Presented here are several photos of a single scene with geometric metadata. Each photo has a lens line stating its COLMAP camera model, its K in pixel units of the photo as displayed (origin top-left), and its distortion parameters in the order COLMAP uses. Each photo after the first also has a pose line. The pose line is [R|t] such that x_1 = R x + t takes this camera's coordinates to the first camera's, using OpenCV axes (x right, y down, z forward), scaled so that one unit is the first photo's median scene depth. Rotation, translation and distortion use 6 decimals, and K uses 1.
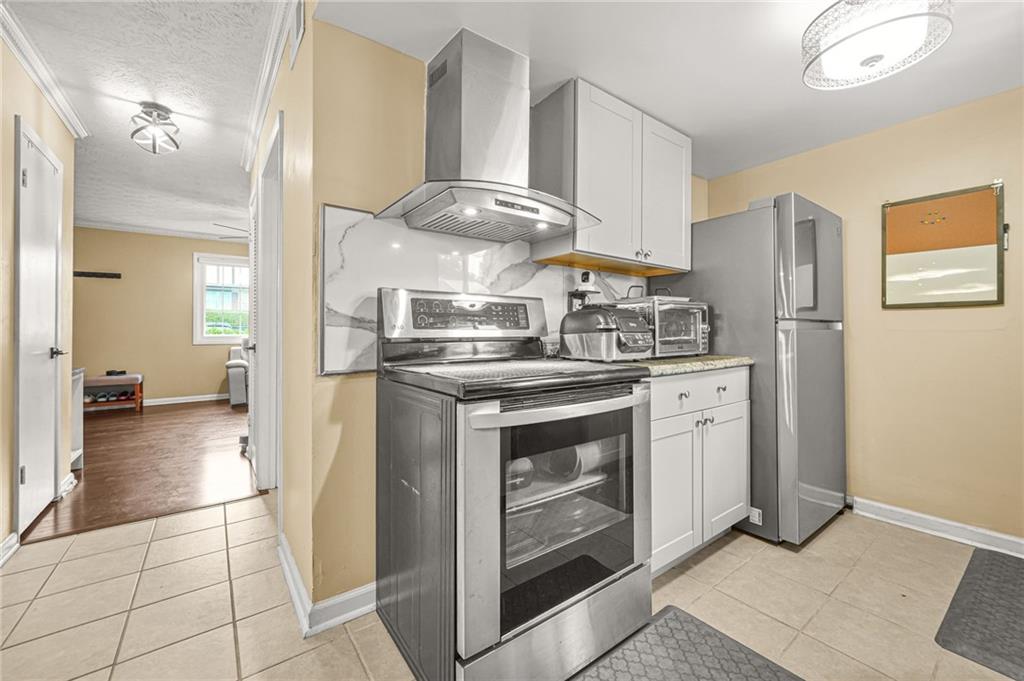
lens RADIAL K [[408.2, 0, 514.0], [0, 408.2, 329.1], [0, 0, 1]] dist [-0.005028, 0.000451]
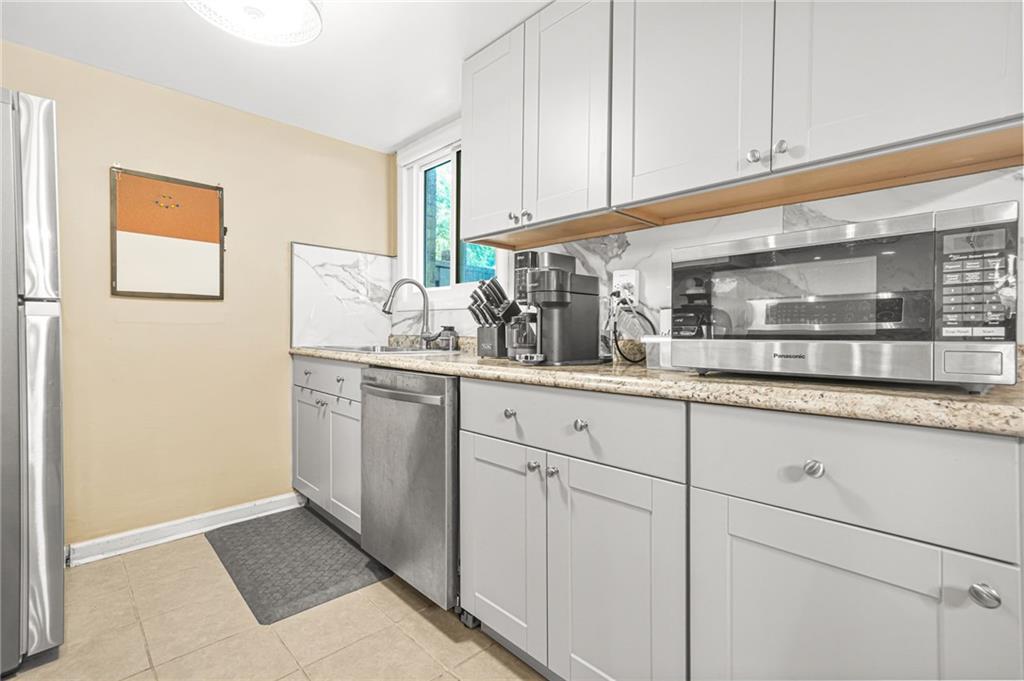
lens RADIAL K [[472.7, 0, 512.4], [0, 472.7, 336.1], [0, 0, 1]] dist [0.034124, 0.000321]
pose [[-0.103160, -0.008183, 0.994631, -0.146747], [-0.008208, 0.999939, 0.007375, 0.018293], [-0.994631, -0.007403, -0.103221, 0.317364]]
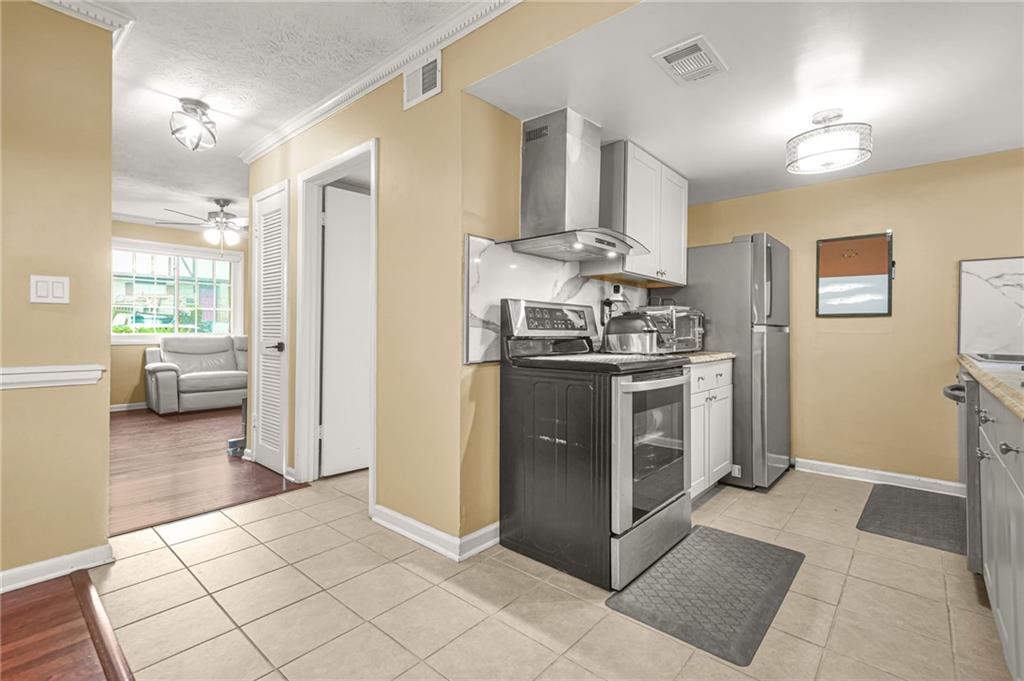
lens RADIAL K [[462.4, 0, 511.8], [0, 462.4, 331.3], [0, 0, 1]] dist [0.011303, 0.000157]
pose [[0.979286, 0.007332, 0.202350, -0.421396], [-0.008094, 0.999963, 0.002939, 0.000733], [-0.202321, -0.004516, 0.979309, -0.328400]]
